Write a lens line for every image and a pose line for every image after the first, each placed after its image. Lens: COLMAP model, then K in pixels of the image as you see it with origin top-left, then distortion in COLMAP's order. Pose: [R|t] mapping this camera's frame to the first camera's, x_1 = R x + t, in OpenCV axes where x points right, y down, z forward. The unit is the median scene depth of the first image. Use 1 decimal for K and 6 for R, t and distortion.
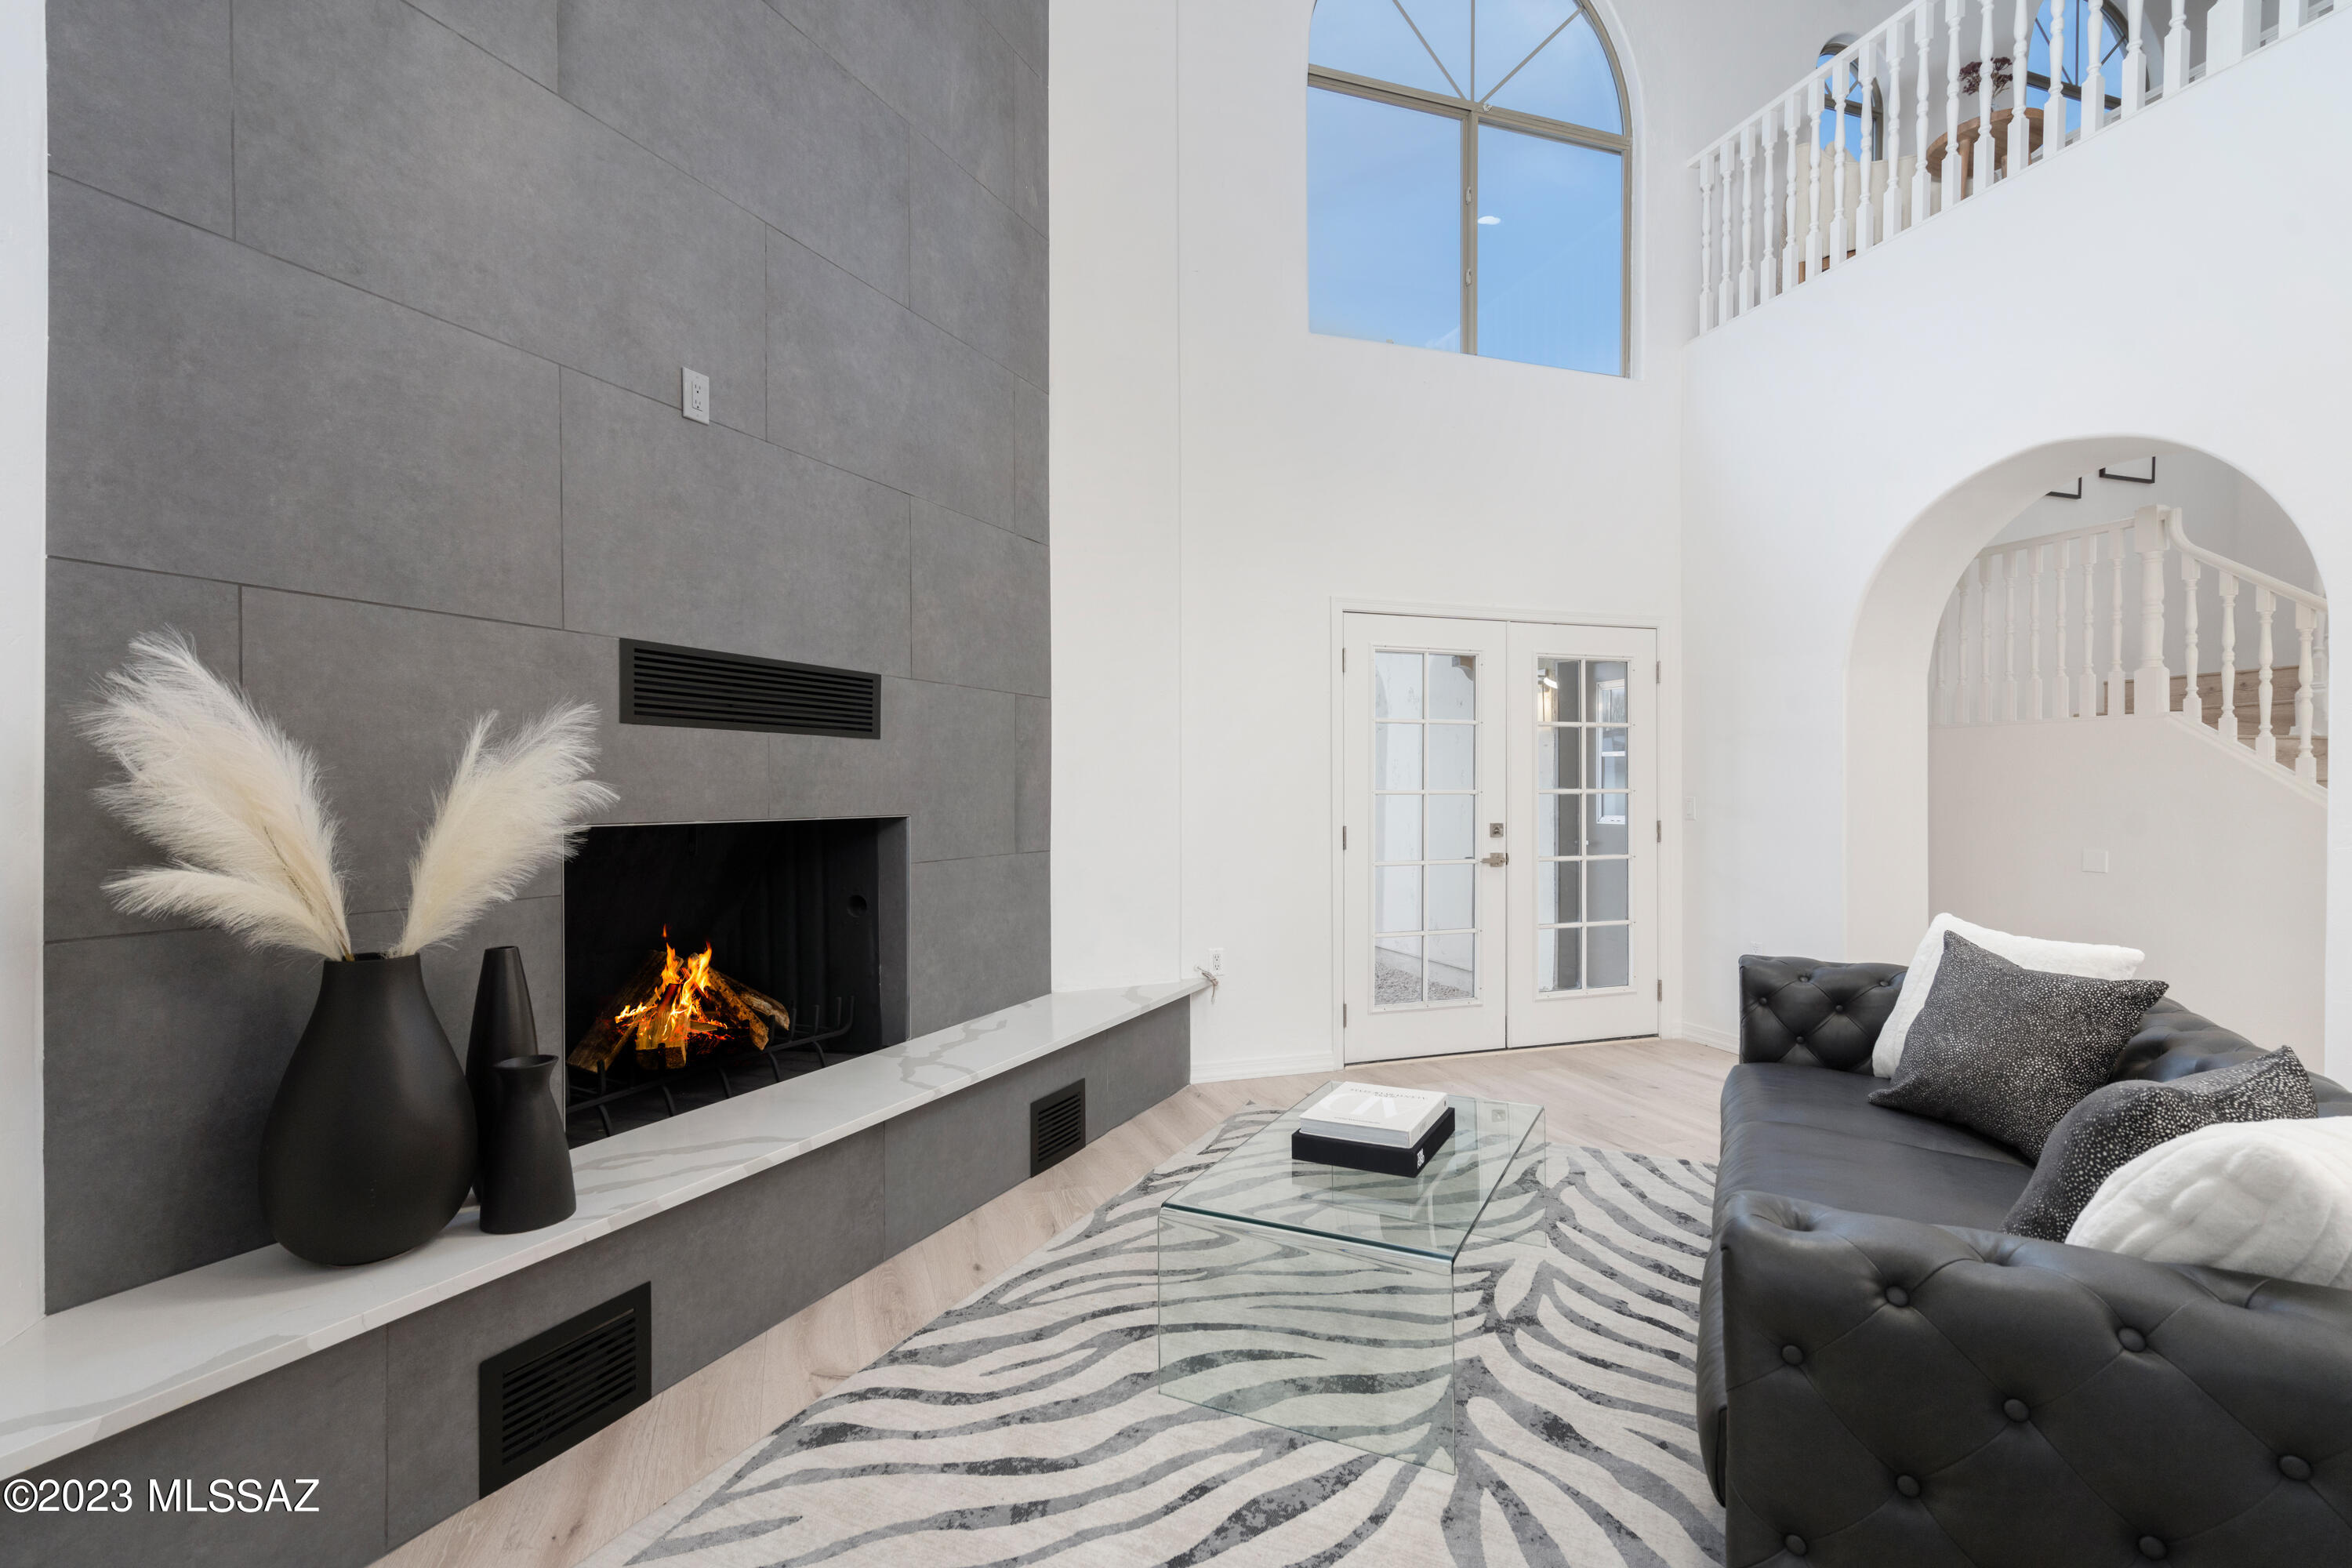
lens RADIAL K [[1097.1, 0, 1181.0], [0, 1097.1, 787.6], [0, 0, 1]] dist [0.021885, -0.000019]
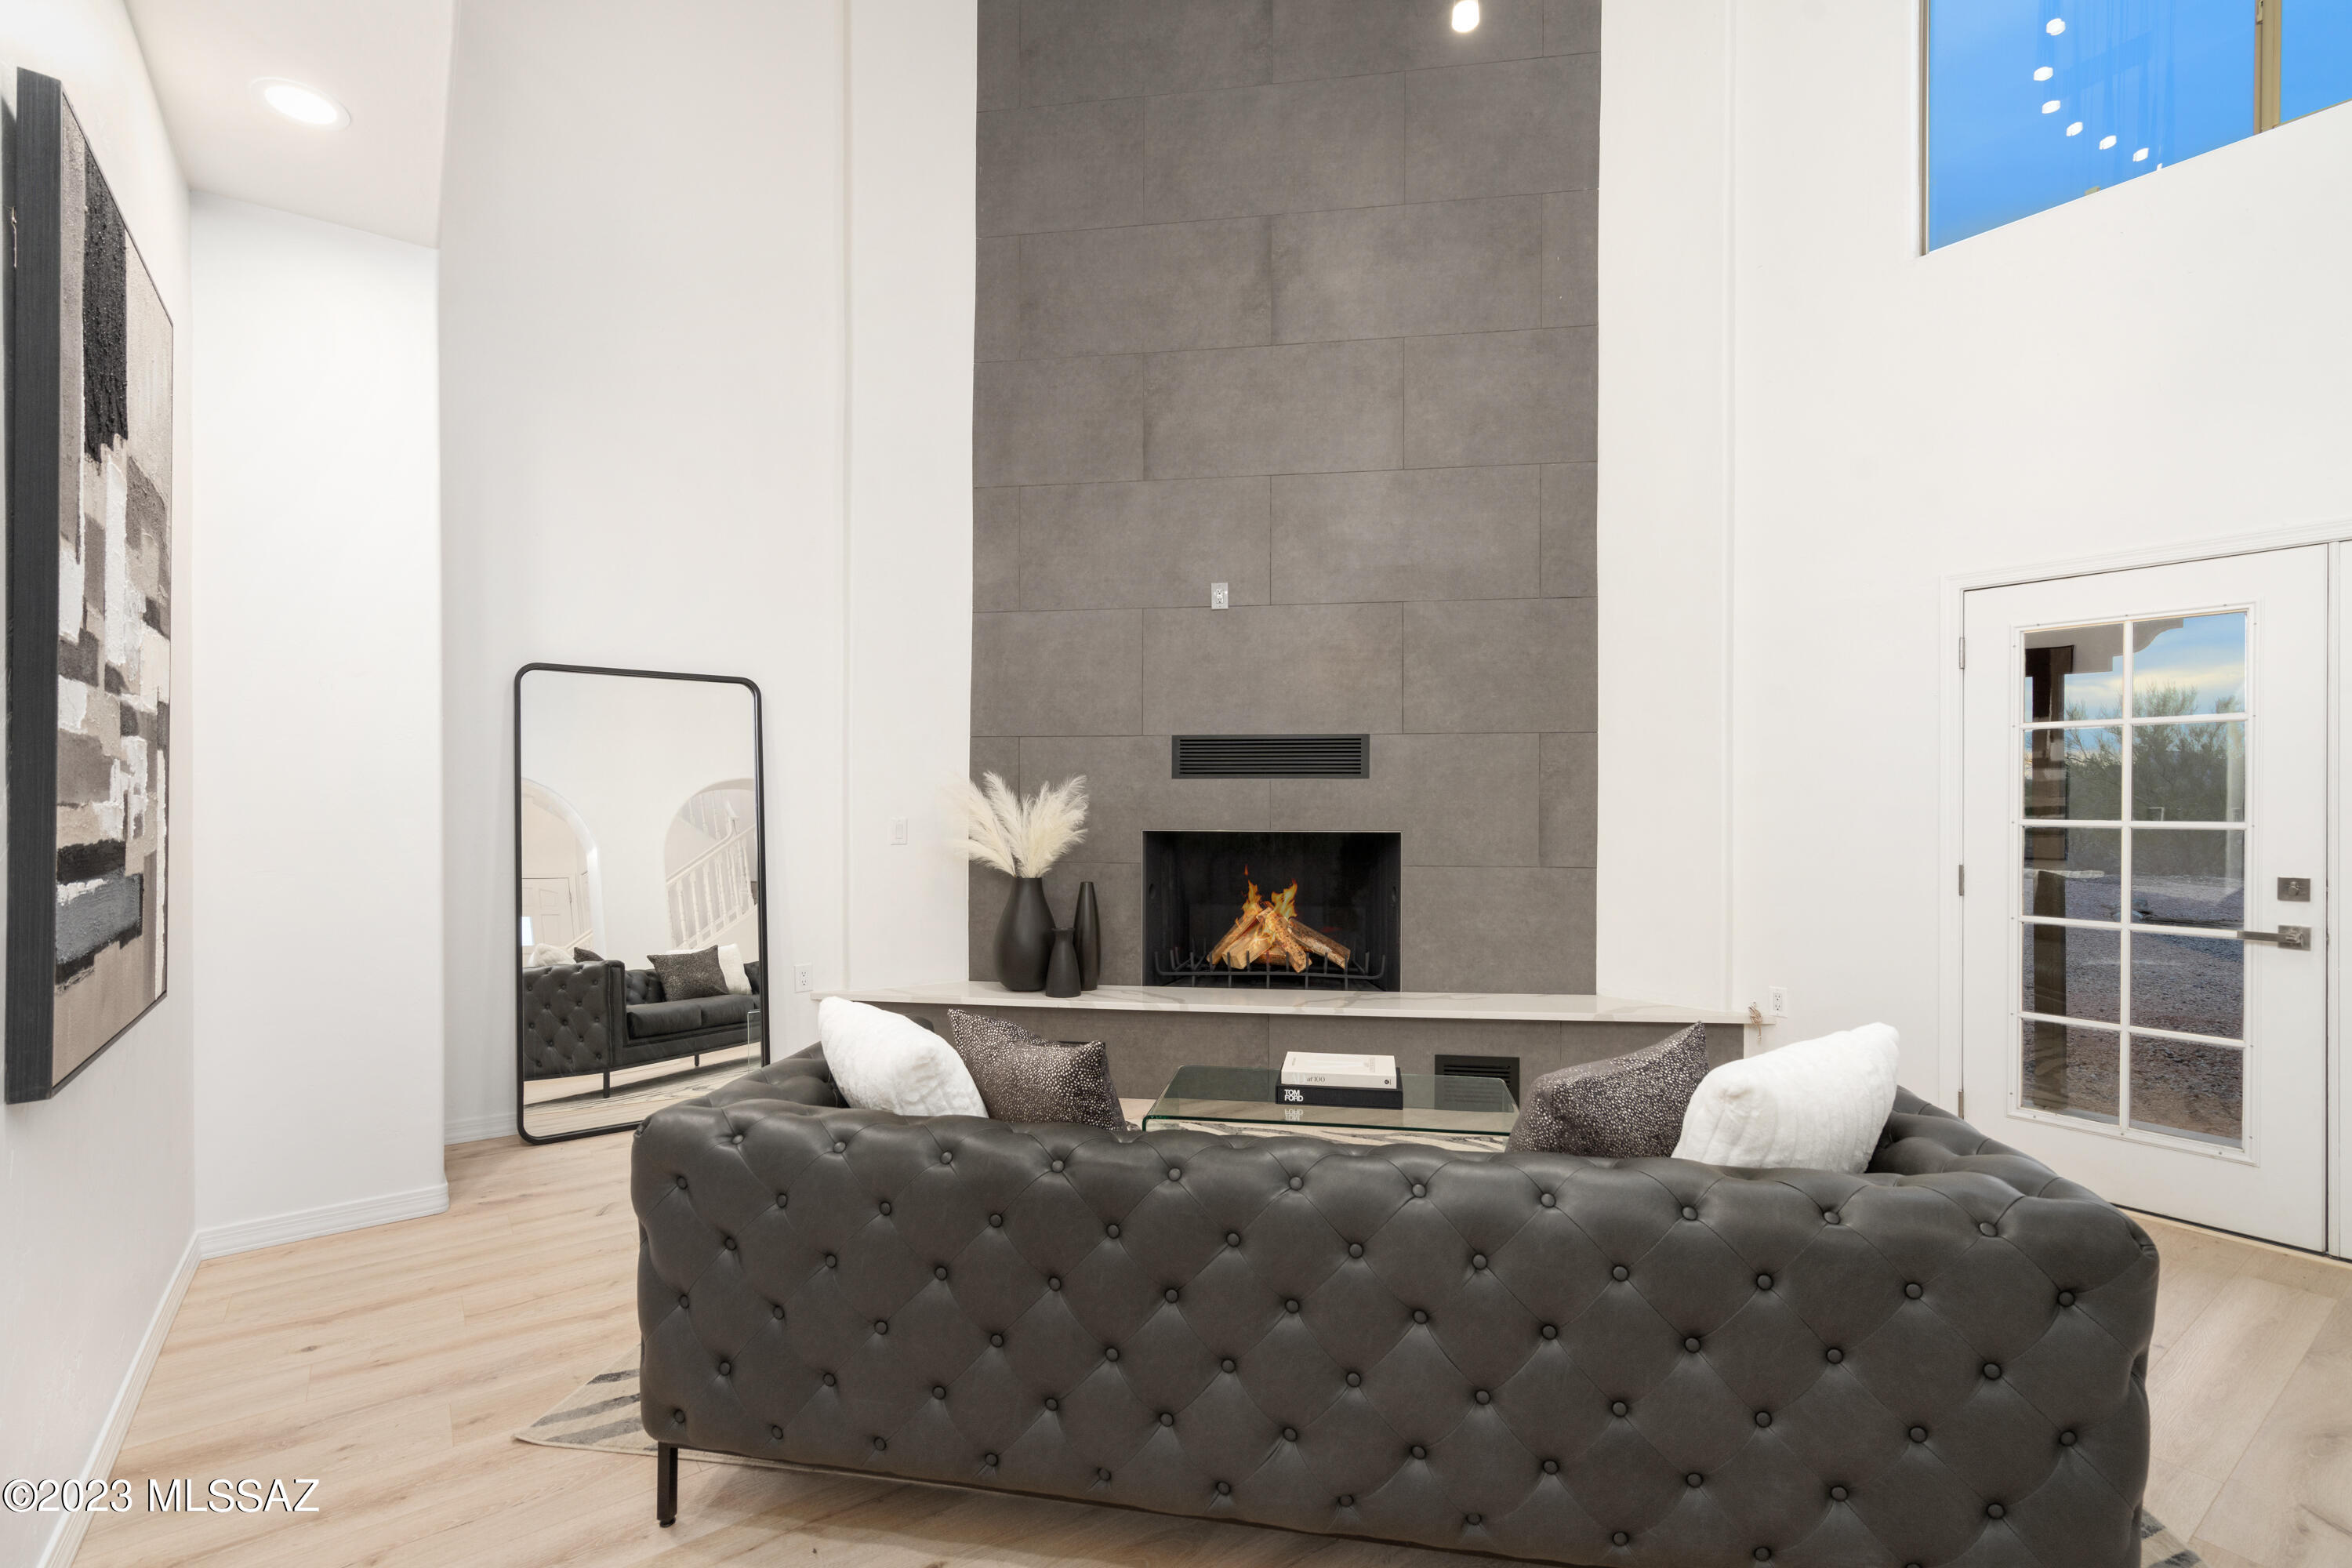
lens RADIAL K [[1064.3, 0, 1171.2], [0, 1064.3, 798.0], [0, 0, 1]] dist [-0.000334, 0.000534]
pose [[0.292692, 0.002761, -0.956203, 1.224193], [0.002216, 0.999991, 0.003565, -0.028859], [0.956204, -0.003162, 0.292683, 0.413433]]
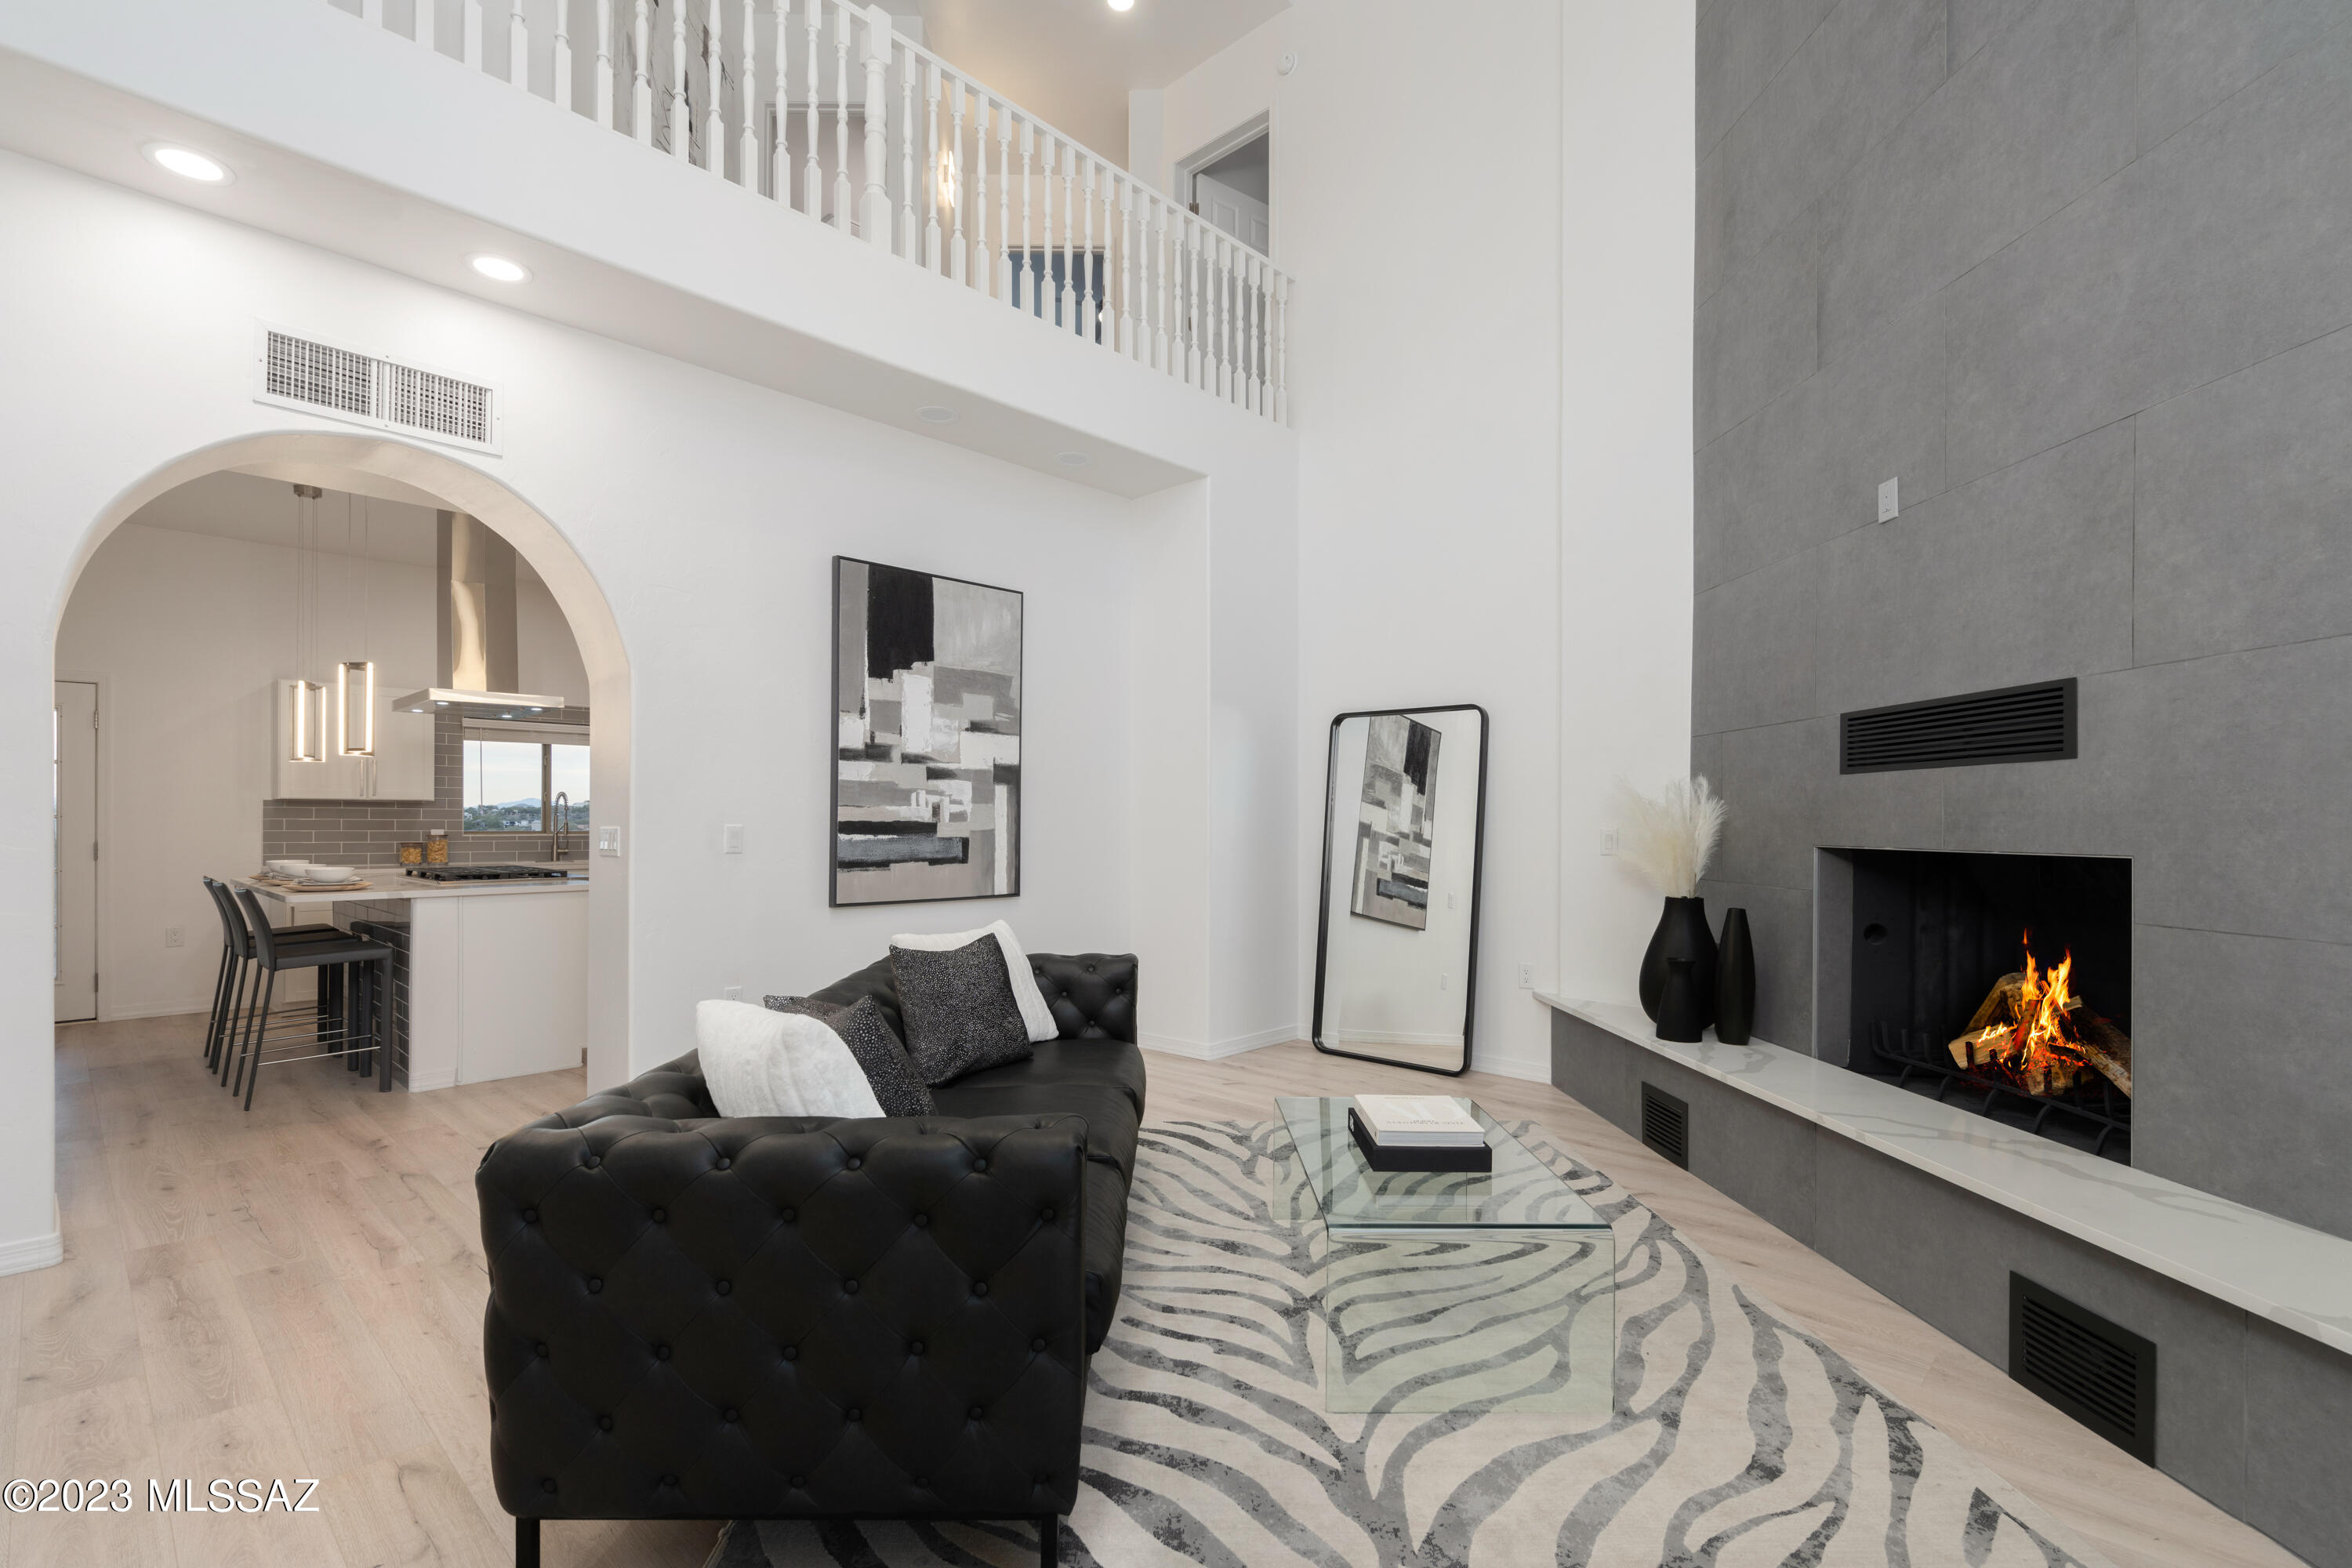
lens RADIAL K [[1072.7, 0, 1183.5], [0, 1072.7, 820.7], [0, 0, 1]] dist [-0.002417, -0.000148]
pose [[-0.885552, -0.002740, -0.464532, 0.807057], [-0.000552, 0.999988, -0.004846, 0.006060], [0.464539, -0.004035, -0.885543, 1.699731]]
